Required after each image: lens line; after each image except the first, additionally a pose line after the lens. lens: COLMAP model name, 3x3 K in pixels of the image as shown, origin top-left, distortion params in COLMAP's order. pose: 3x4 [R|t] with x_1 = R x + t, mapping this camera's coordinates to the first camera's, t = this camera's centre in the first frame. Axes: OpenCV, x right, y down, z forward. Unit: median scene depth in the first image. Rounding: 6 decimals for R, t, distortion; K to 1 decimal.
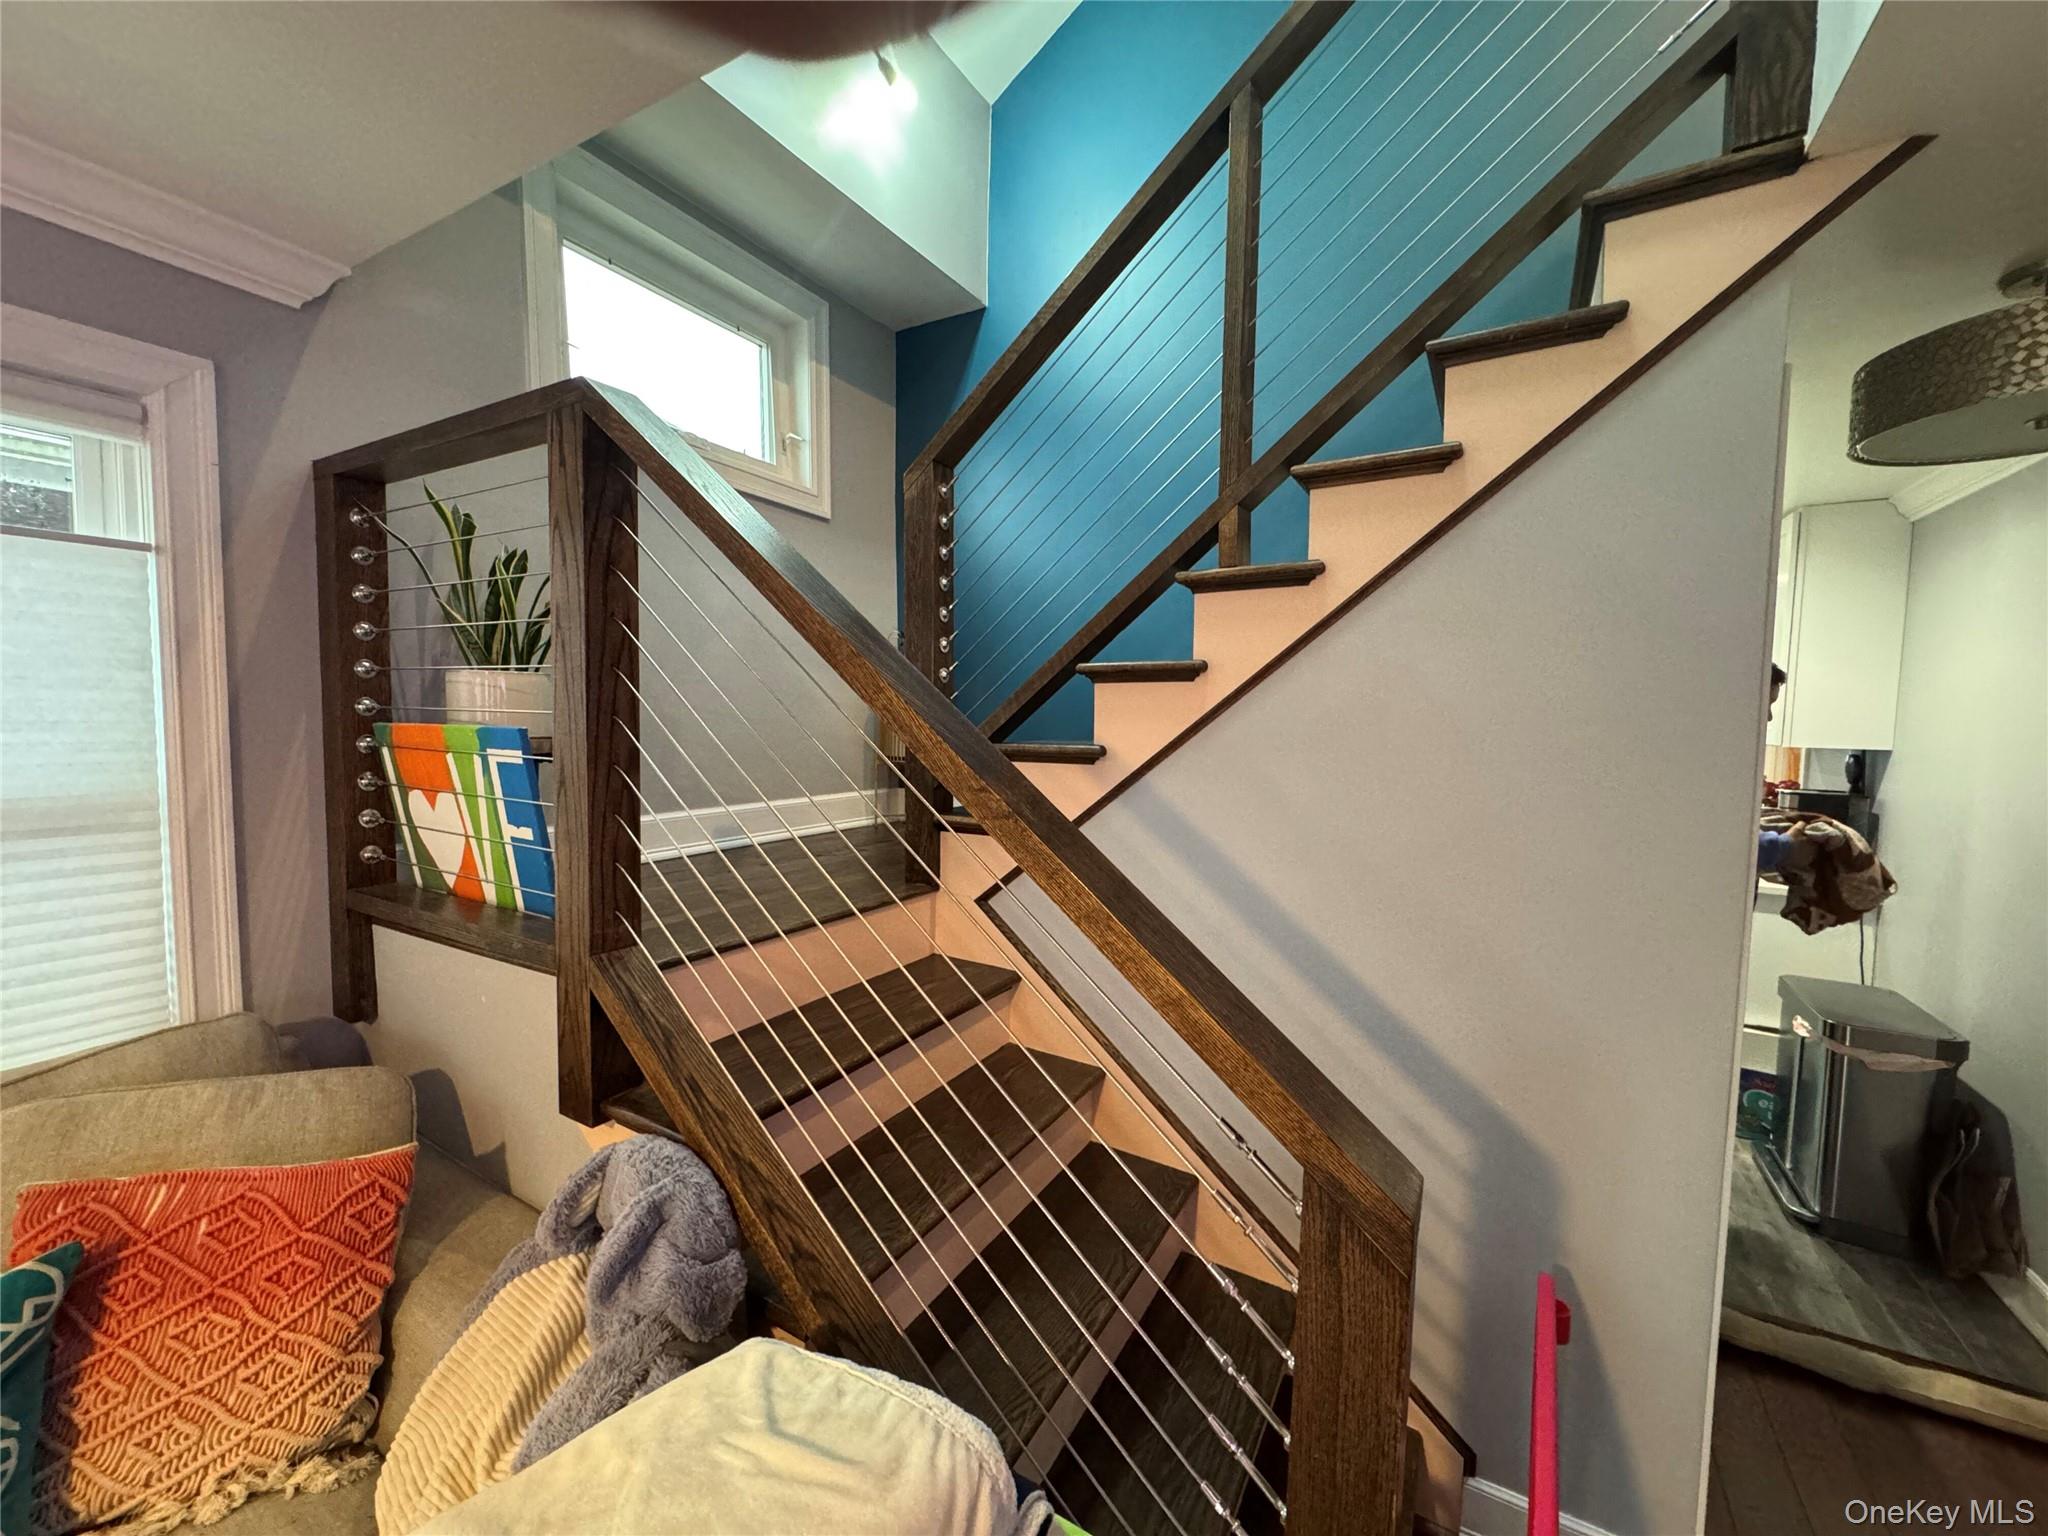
lens RADIAL K [[818.7, 0, 1014.4], [0, 818.7, 771.6], [0, 0, 1]] dist [-0.000539, -0.000039]
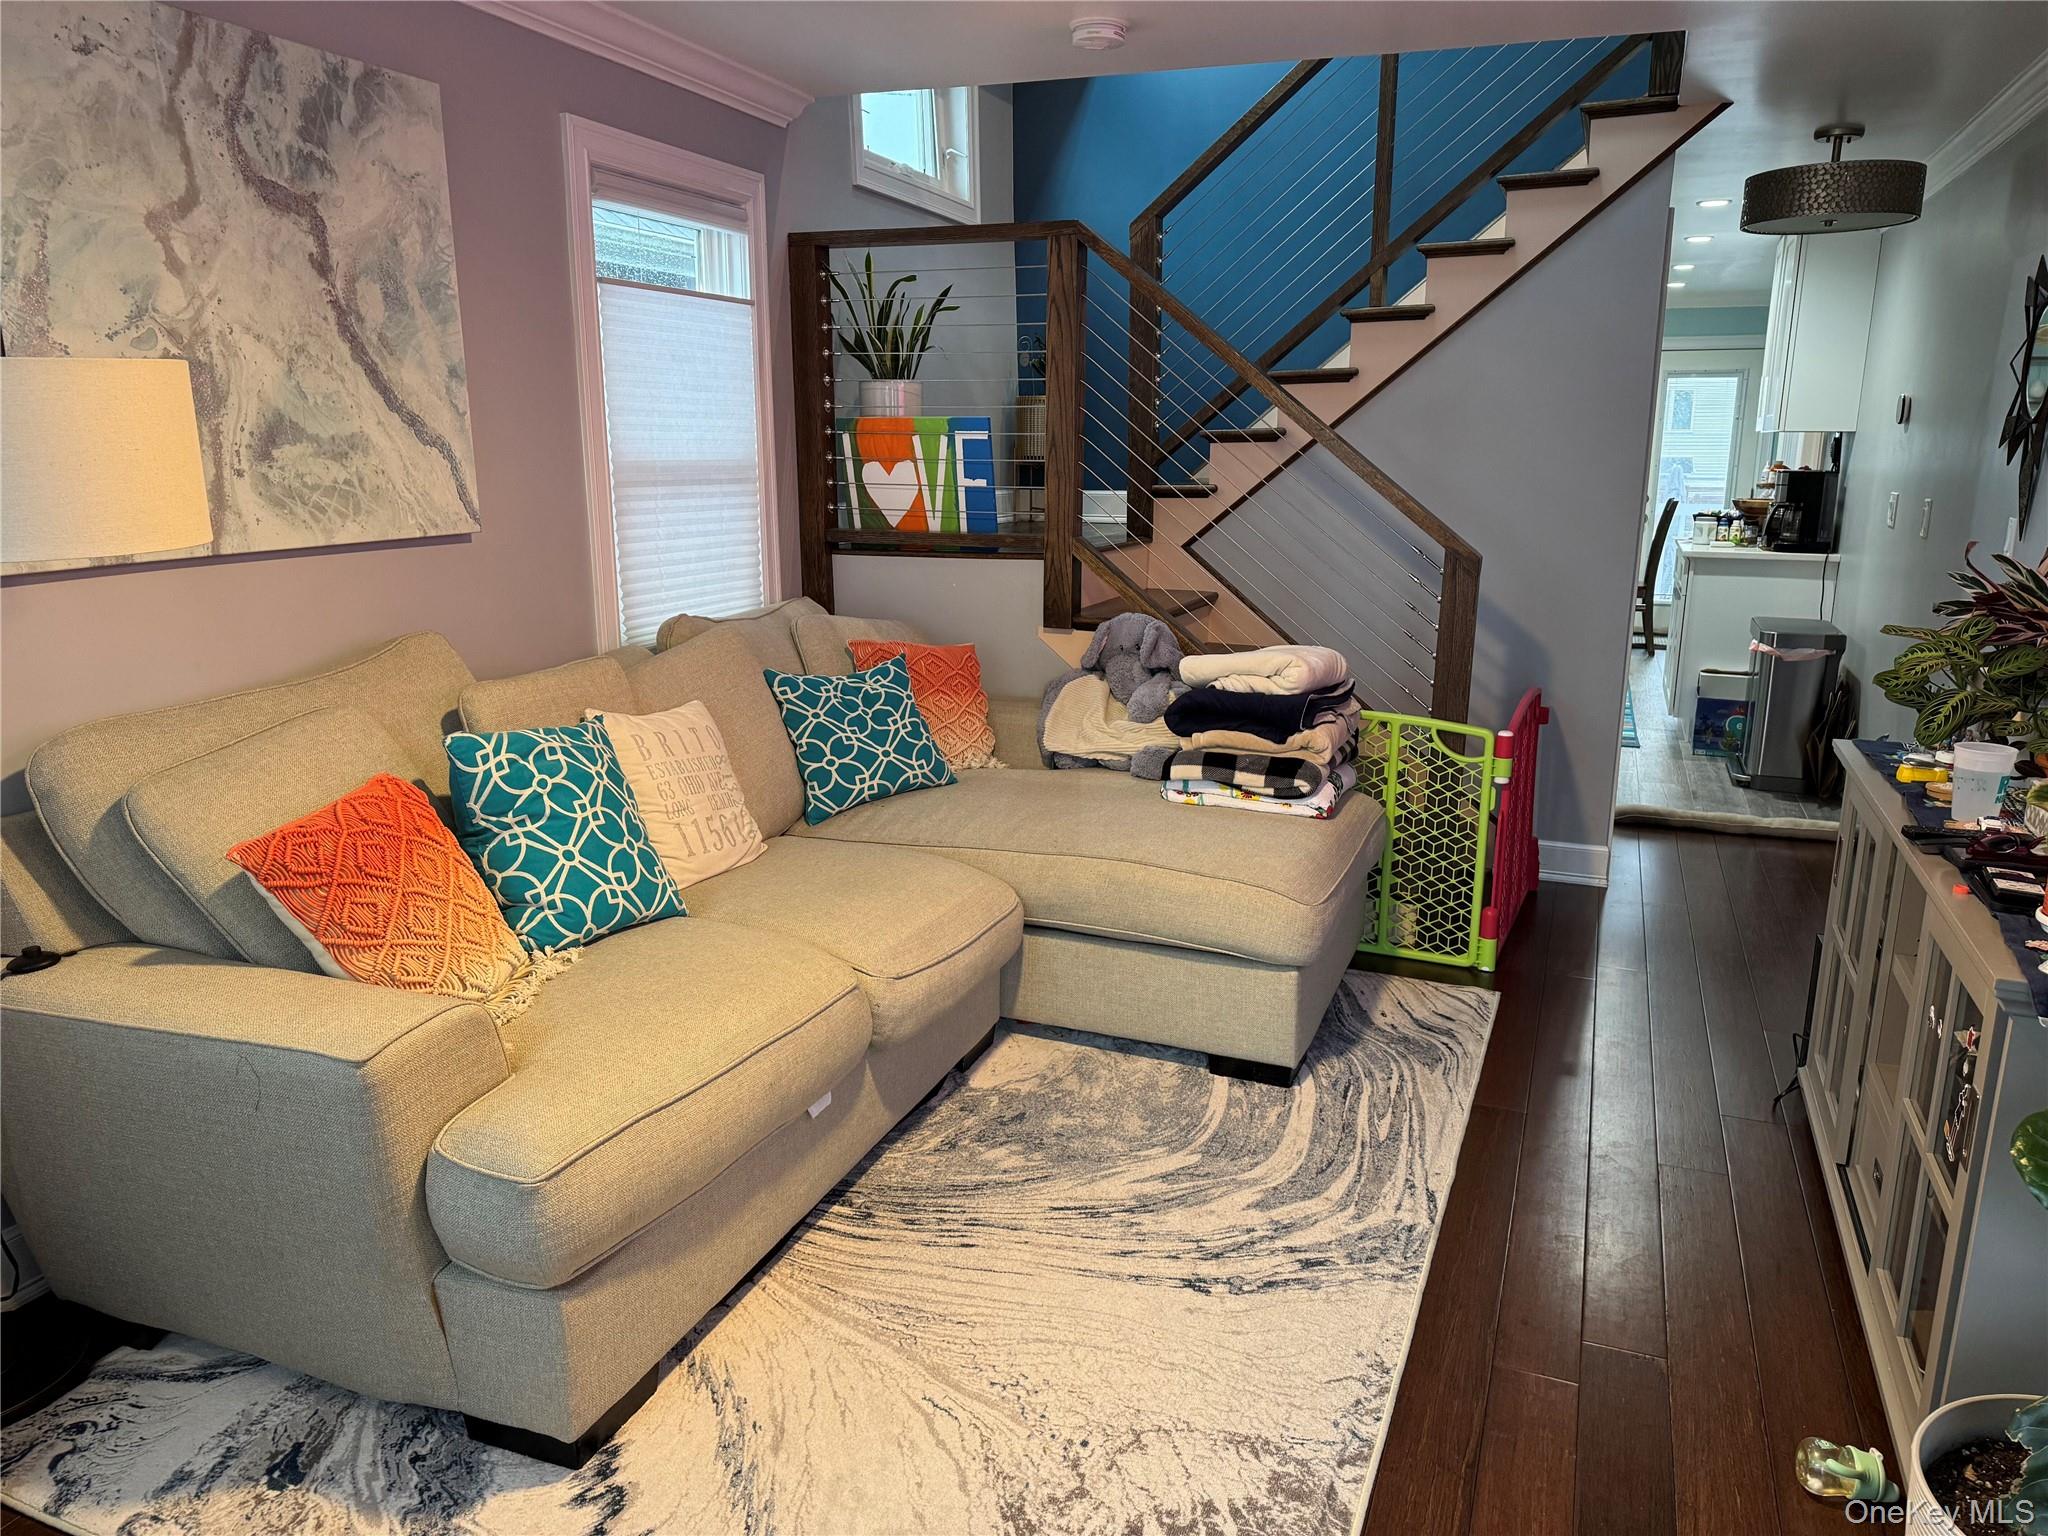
lens RADIAL K [[1440.7, 0, 1016.7], [0, 1440.7, 766.8], [0, 0, 1]] dist [0.069690, -0.073166]
pose [[0.987830, -0.046973, 0.148278, -0.877341], [0.023933, 0.987859, 0.153501, 0.179409], [-0.153688, -0.148084, 0.976960, -1.766645]]
